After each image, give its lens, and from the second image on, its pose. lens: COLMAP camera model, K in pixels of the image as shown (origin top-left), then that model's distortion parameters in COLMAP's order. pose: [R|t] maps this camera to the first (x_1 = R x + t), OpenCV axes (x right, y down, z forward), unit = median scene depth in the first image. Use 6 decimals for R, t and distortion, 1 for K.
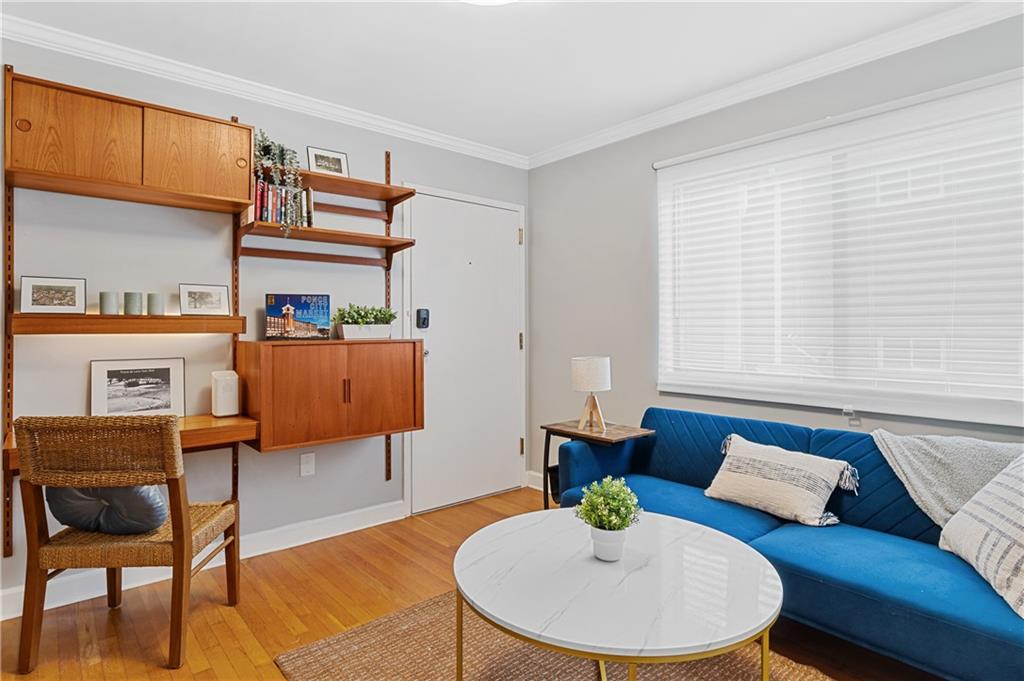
lens RADIAL K [[555.1, 0, 512.7], [0, 555.1, 323.2], [0, 0, 1]] dist [-0.001605, -0.000812]
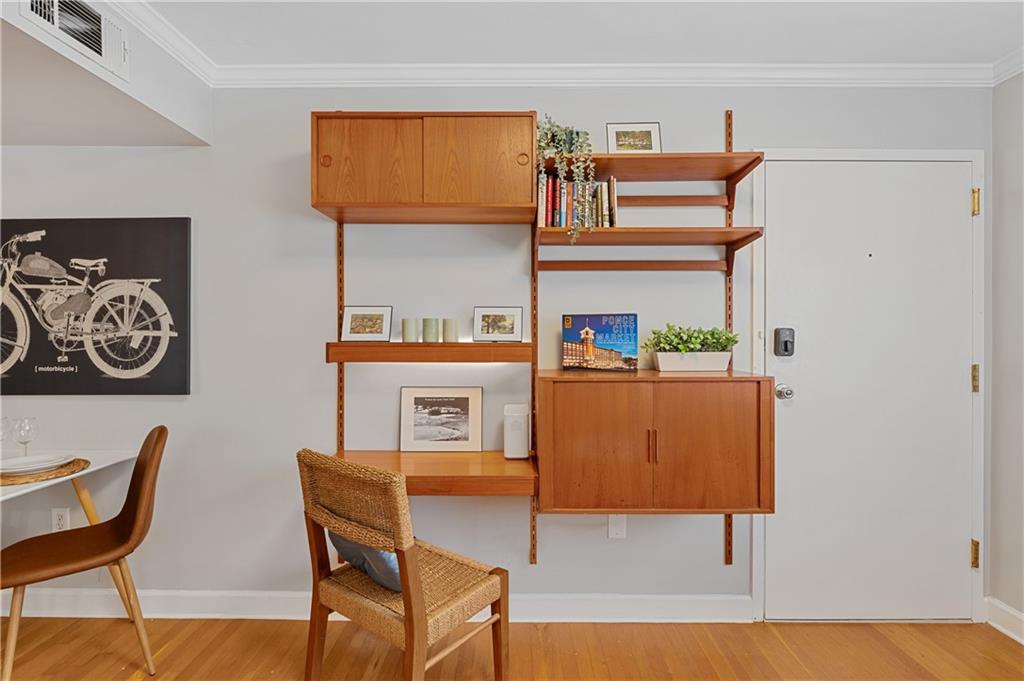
lens RADIAL K [[524.5, 0, 511.9], [0, 524.5, 335.2], [0, 0, 1]] dist [-0.005434, 0.000286]
pose [[0.751339, 0.005972, -0.659889, 0.016098], [0.003131, 0.999916, 0.012613, -0.032536], [0.659909, -0.011543, 0.751257, 0.361756]]
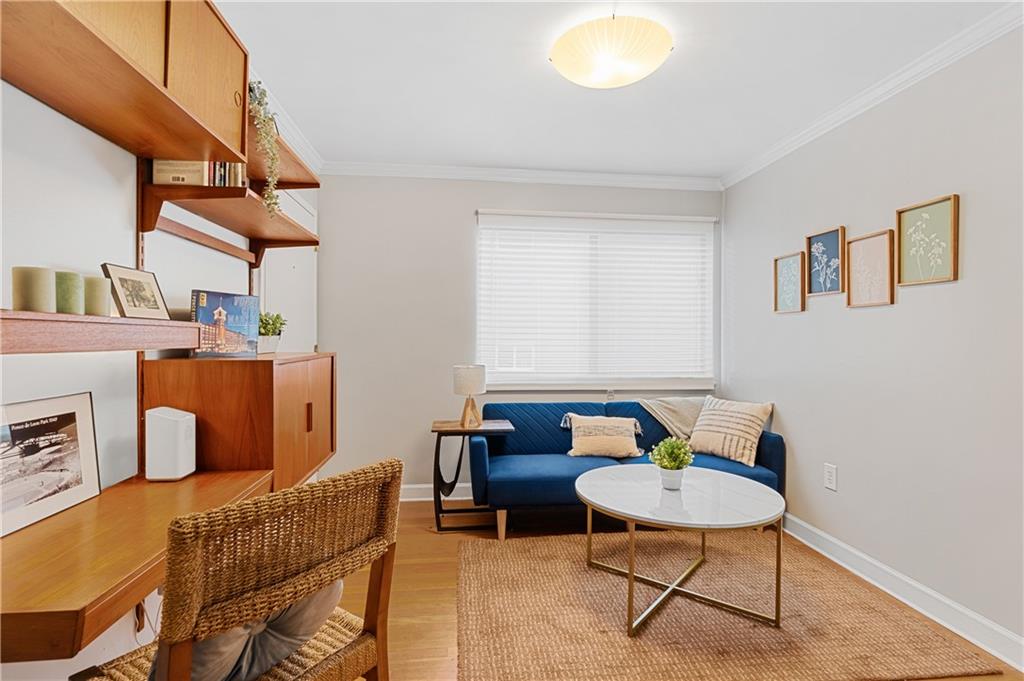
lens RADIAL K [[502.4, 0, 512.0], [0, 502.4, 340.5], [0, 0, 1]] dist [0.000171, -0.000164]
pose [[0.568269, 0.003009, 0.822837, -0.733059], [-0.013665, 0.999890, 0.005781, 0.000359], [-0.822729, -0.014529, 0.568248, 0.333515]]
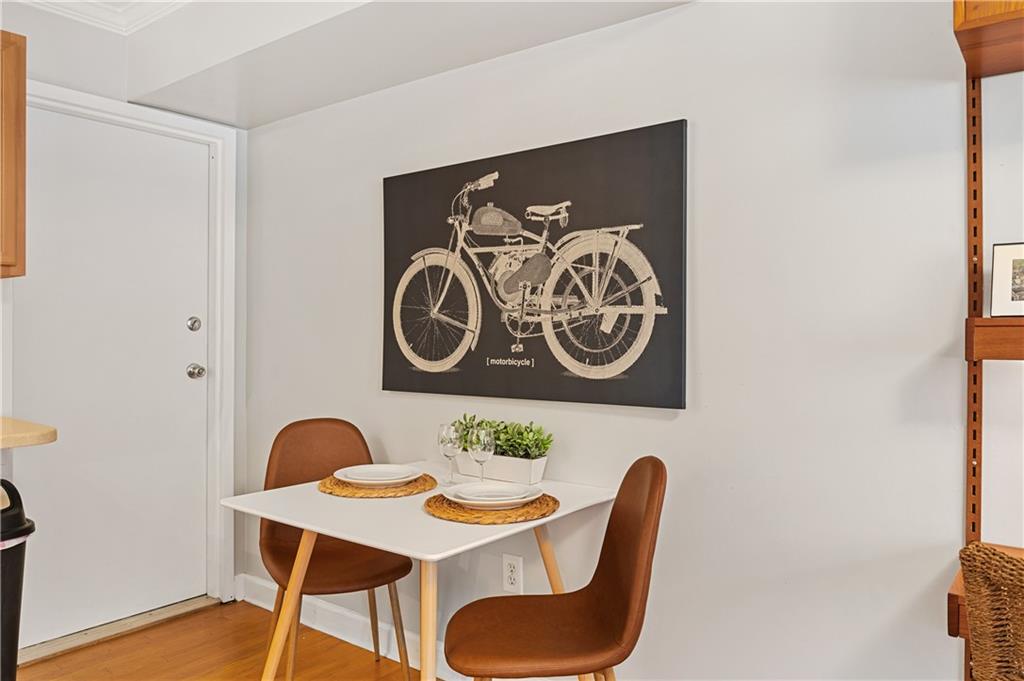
lens RADIAL K [[735.0, 0, 512.0], [0, 735.0, 340.5], [0, 0, 1]] dist [-0.007973, -0.001117]
pose [[0.202353, 0.007270, -0.979286, -0.250084], [0.003504, 0.999961, 0.008147, -0.002608], [0.979306, -0.005080, 0.202320, 0.340334]]
